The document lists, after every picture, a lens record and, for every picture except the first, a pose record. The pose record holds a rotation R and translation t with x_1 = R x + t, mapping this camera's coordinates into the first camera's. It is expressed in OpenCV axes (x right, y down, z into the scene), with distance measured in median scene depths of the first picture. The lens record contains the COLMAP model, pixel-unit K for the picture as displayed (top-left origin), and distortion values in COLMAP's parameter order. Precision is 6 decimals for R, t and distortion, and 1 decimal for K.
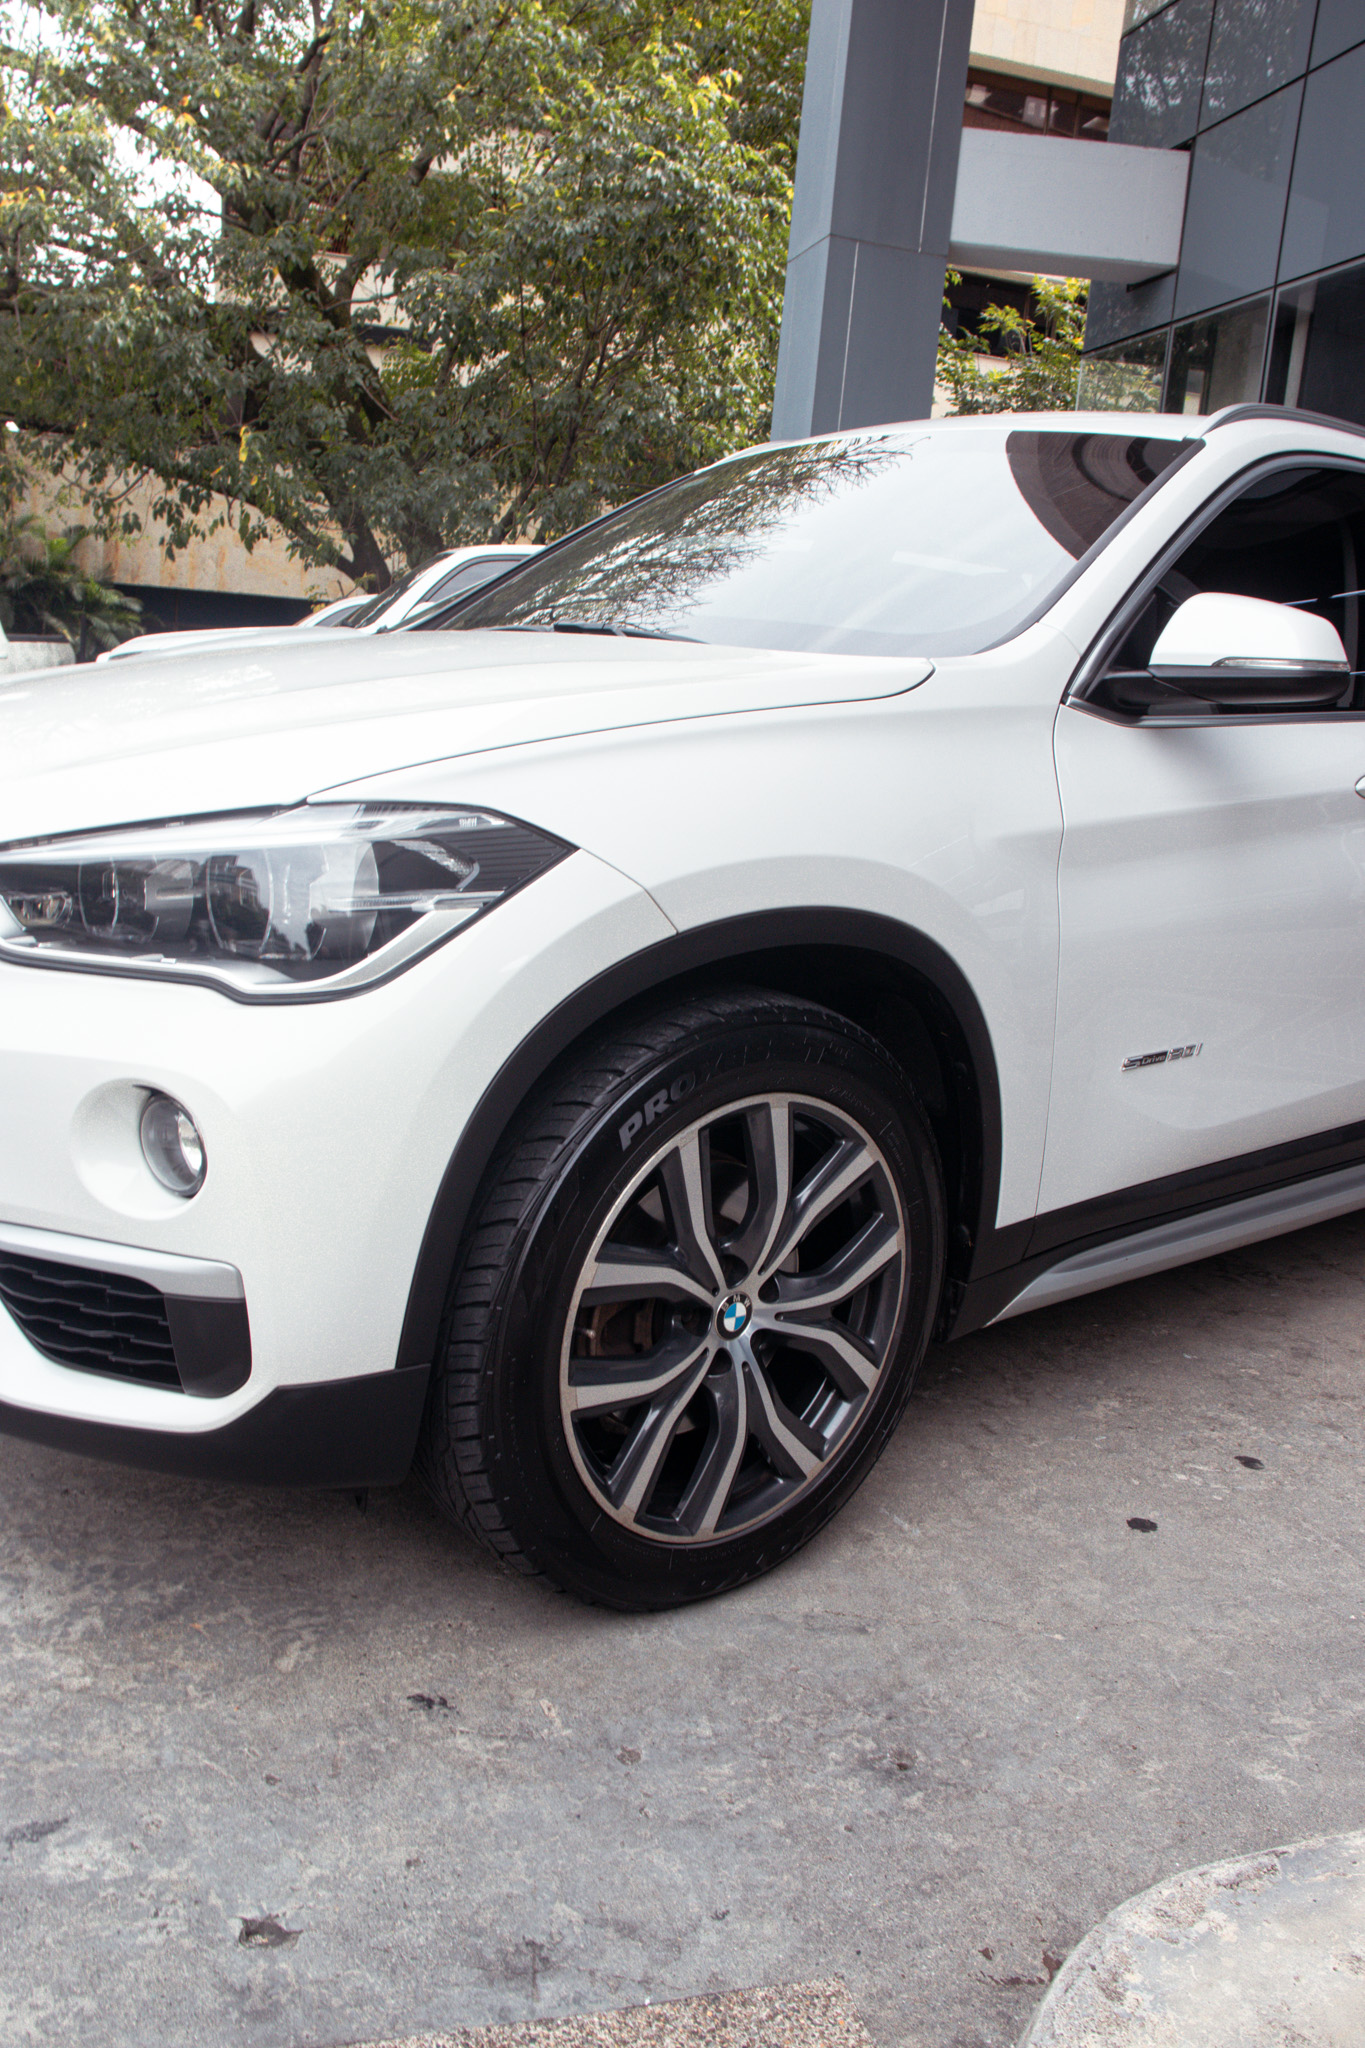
lens RADIAL K [[1687.7, 0, 682.8], [0, 1687.7, 1031.8], [0, 0, 1]] dist [-0.129062, 0.078014]
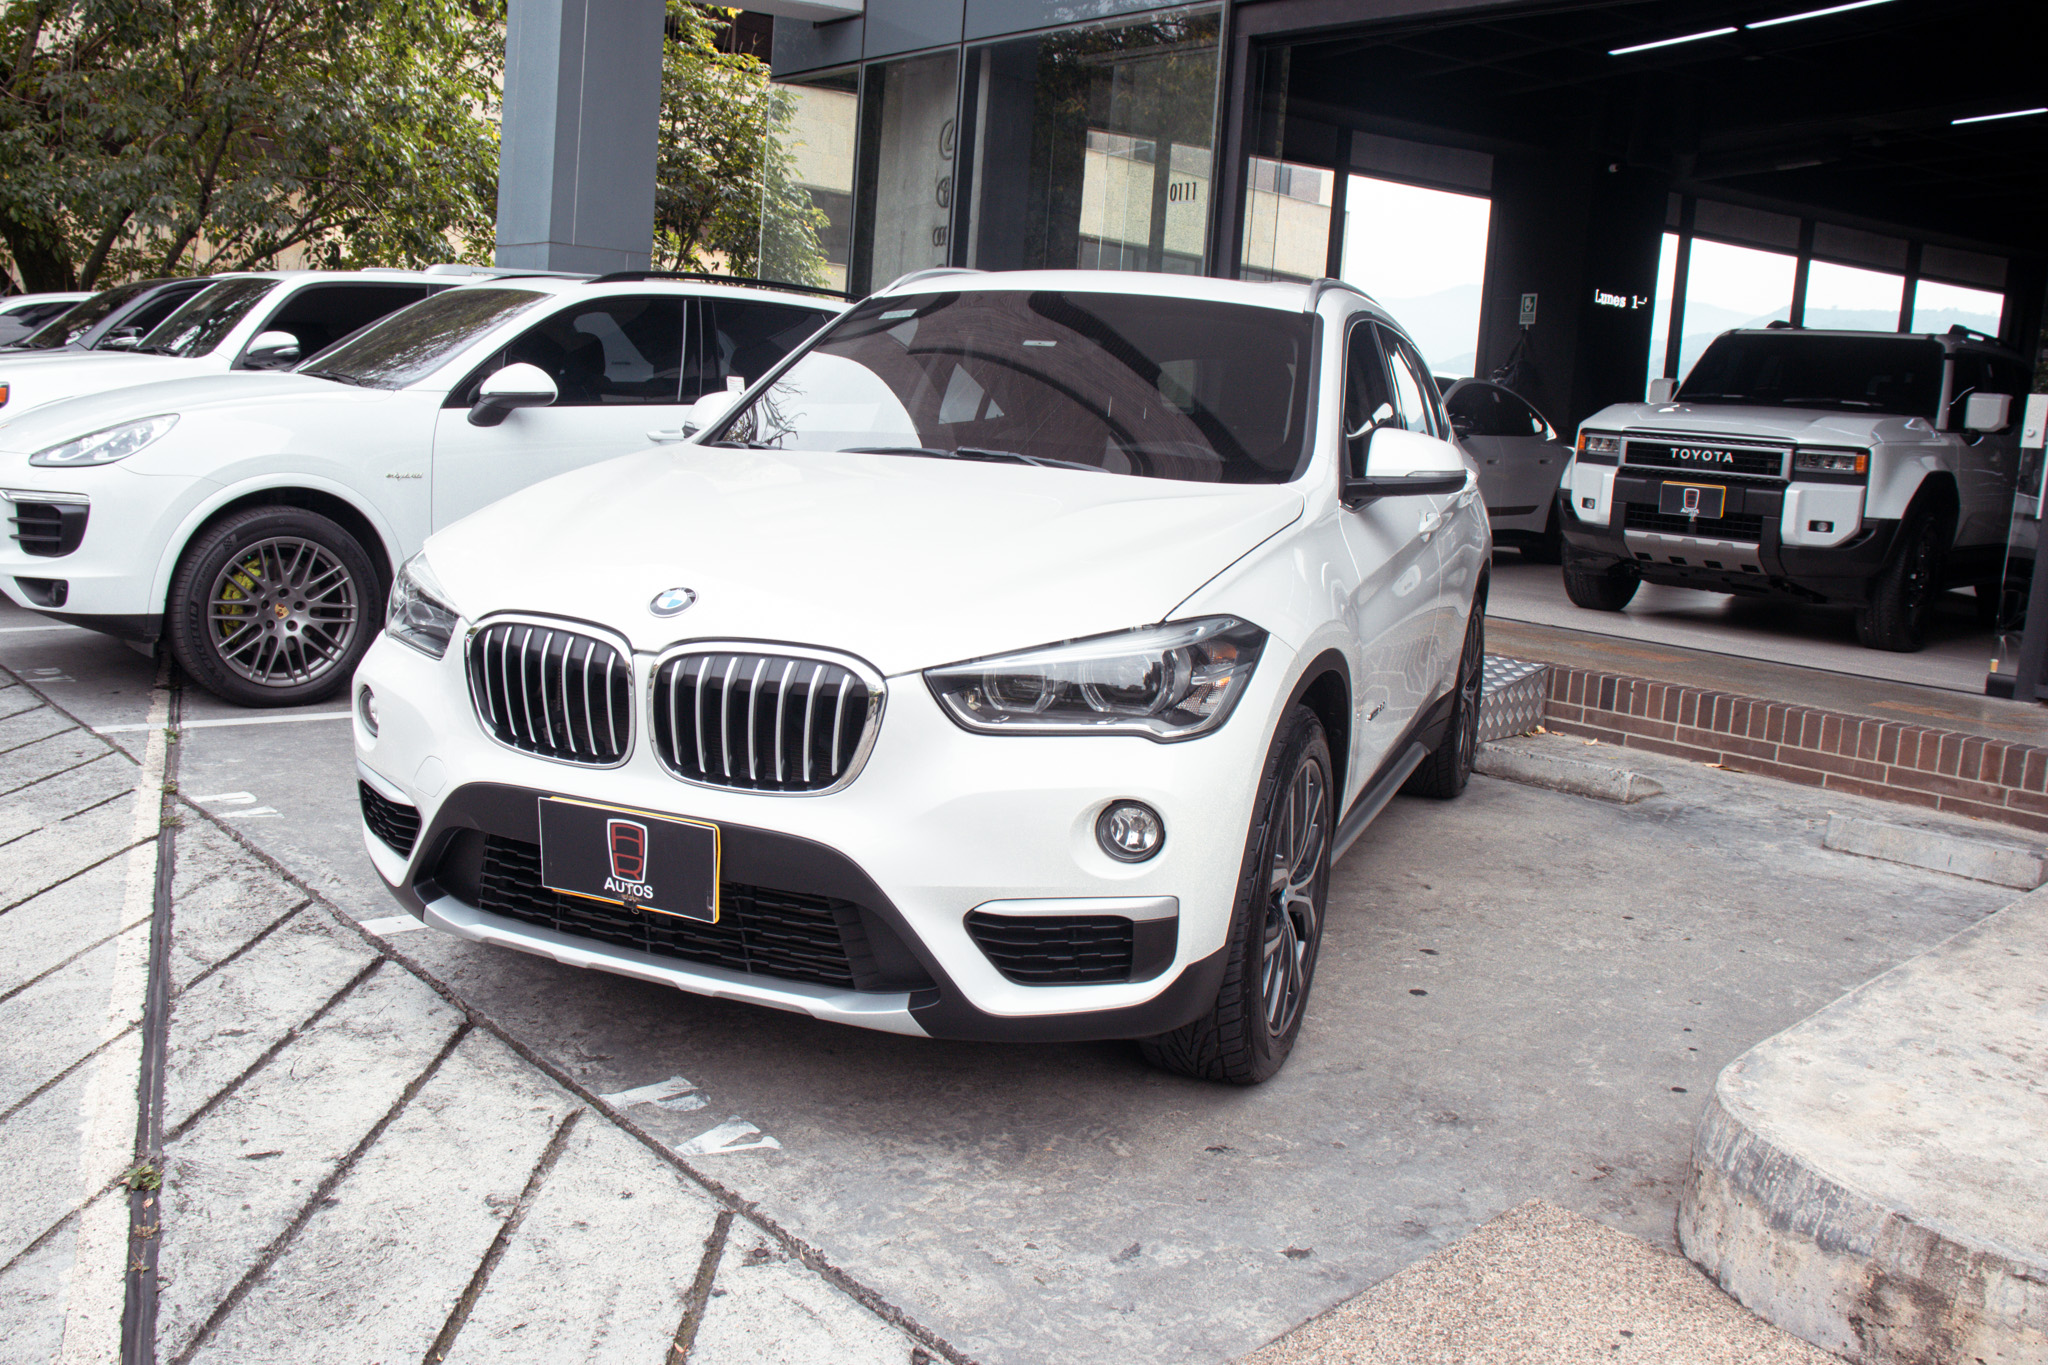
lens RADIAL K [[1687.7, 0, 1014.7], [0, 1687.7, 633.0], [0, 0, 1]] dist [-0.129062, 0.078014]
pose [[0.888030, -0.088433, 0.451202, -1.086692], [0.100367, 0.994947, -0.002533, -0.131832], [-0.448698, 0.047535, 0.892418, -0.443626]]
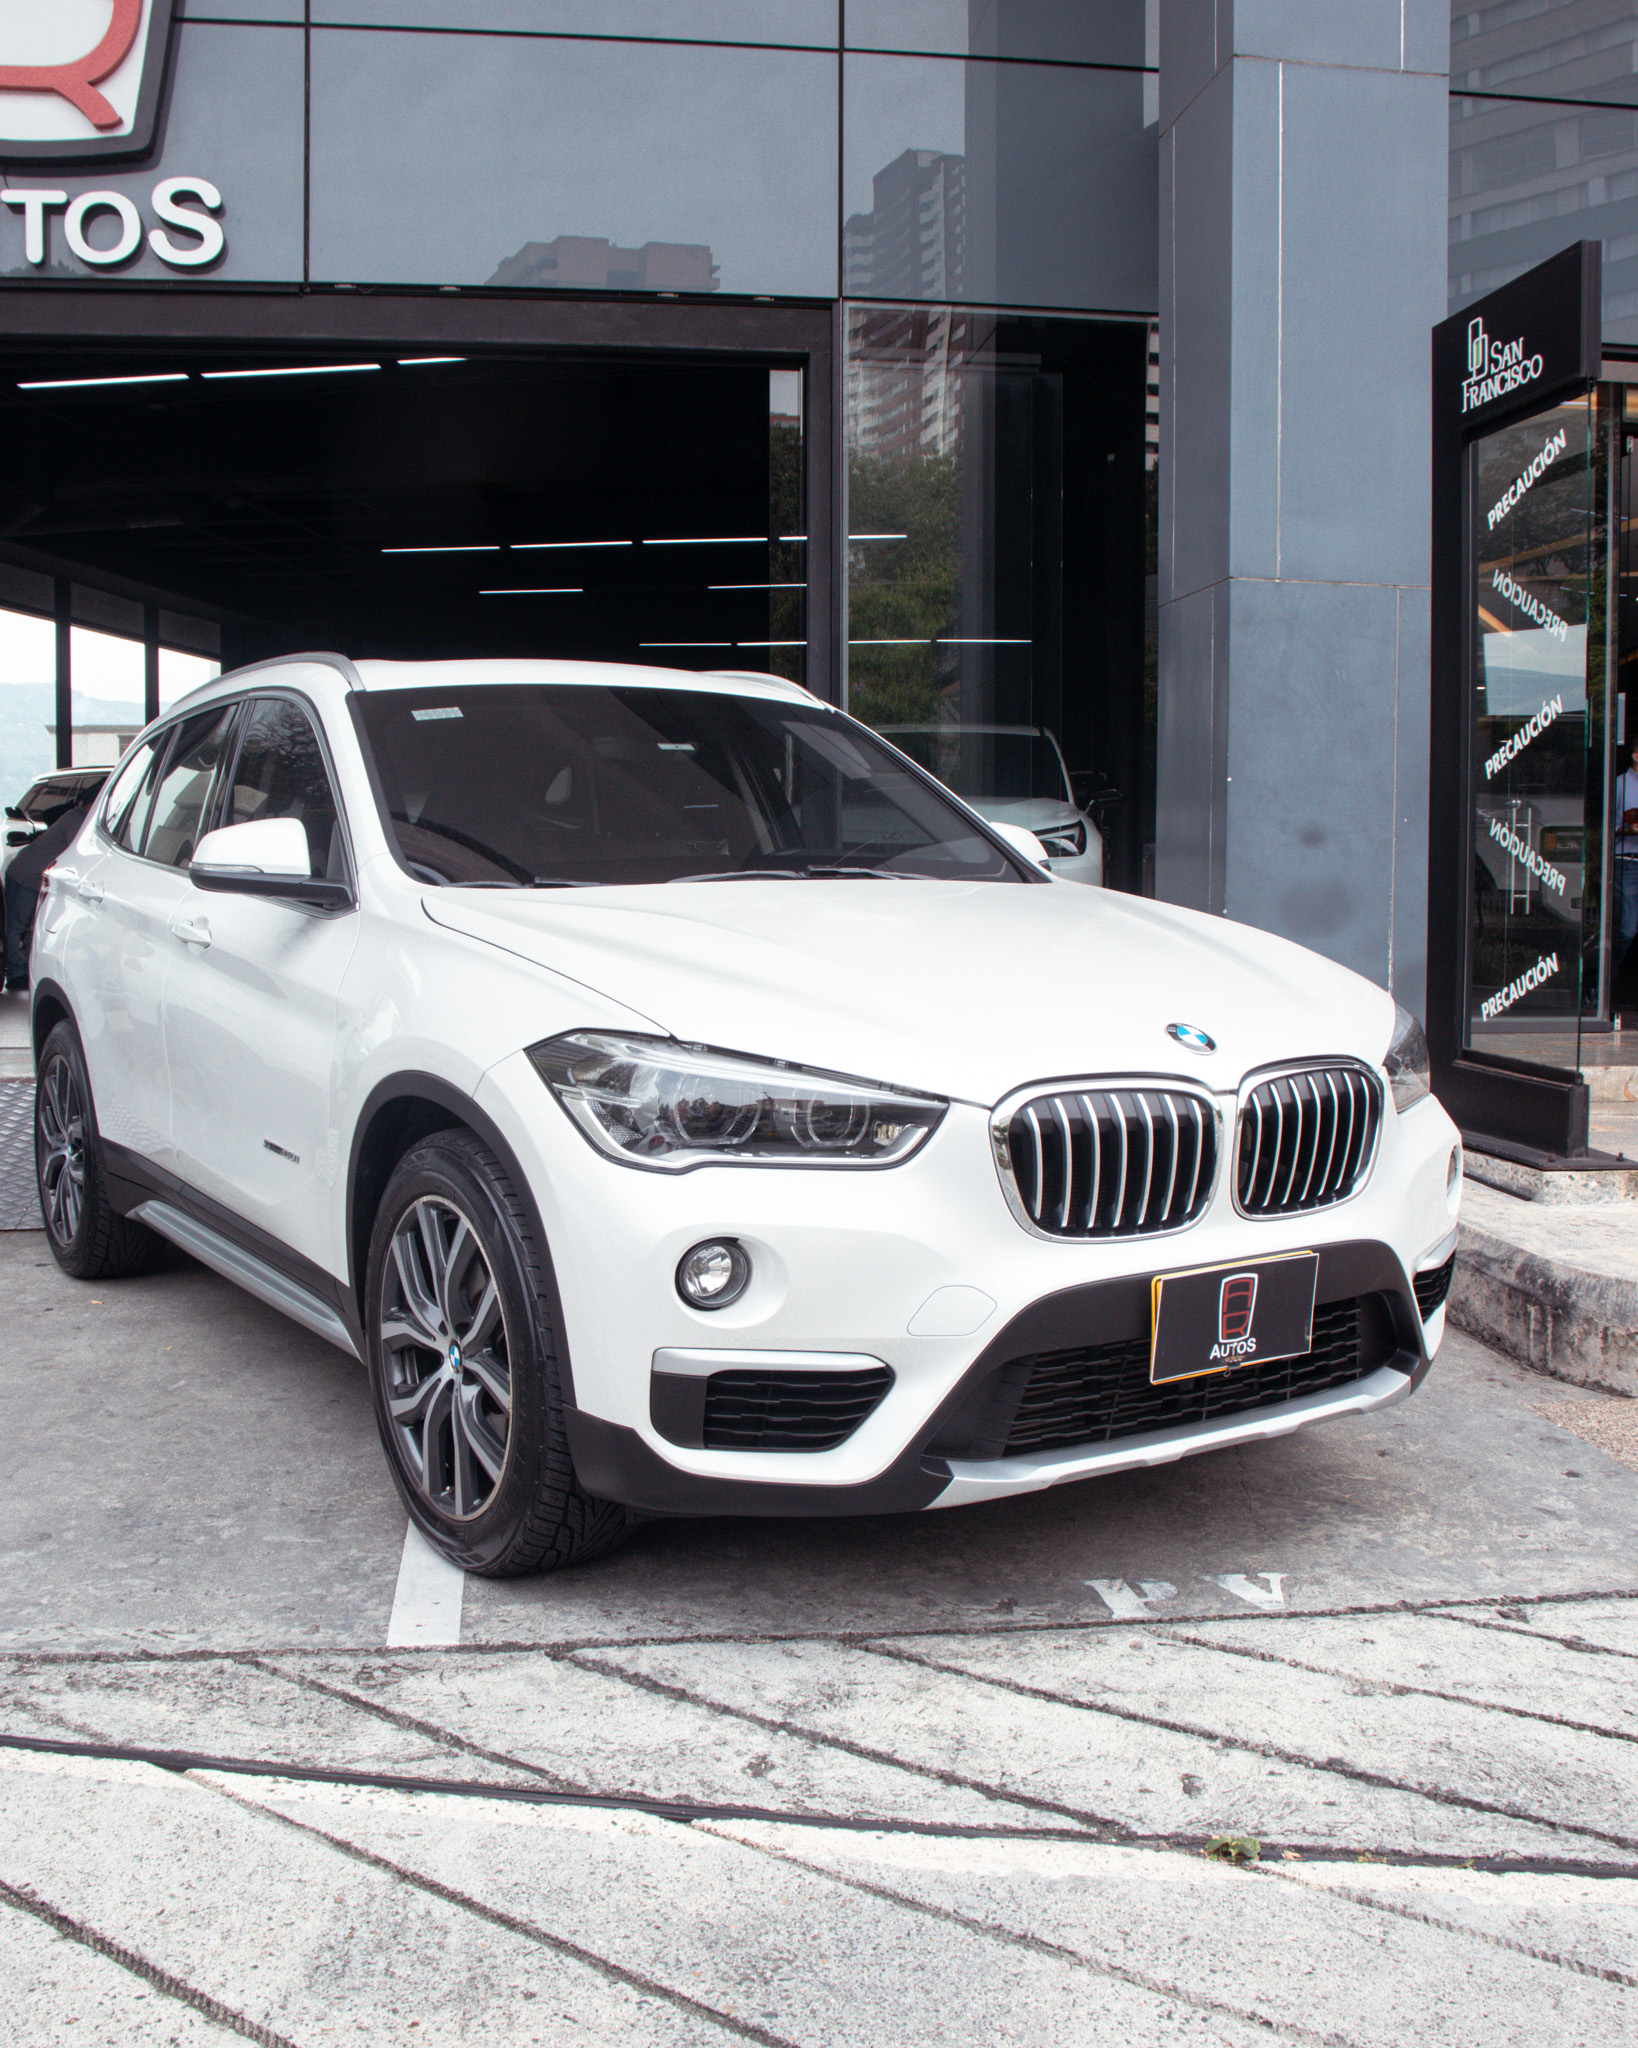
lens RADIAL K [[1993.1, 0, 817.4], [0, 1993.1, 1016.4], [0, 0, 1]] dist [-0.101890, 0.000000]
pose [[0.119825, -0.157249, 0.980263, -2.469083], [0.196531, 0.971594, 0.131835, -0.530494], [-0.973148, 0.176855, 0.147325, 1.261427]]
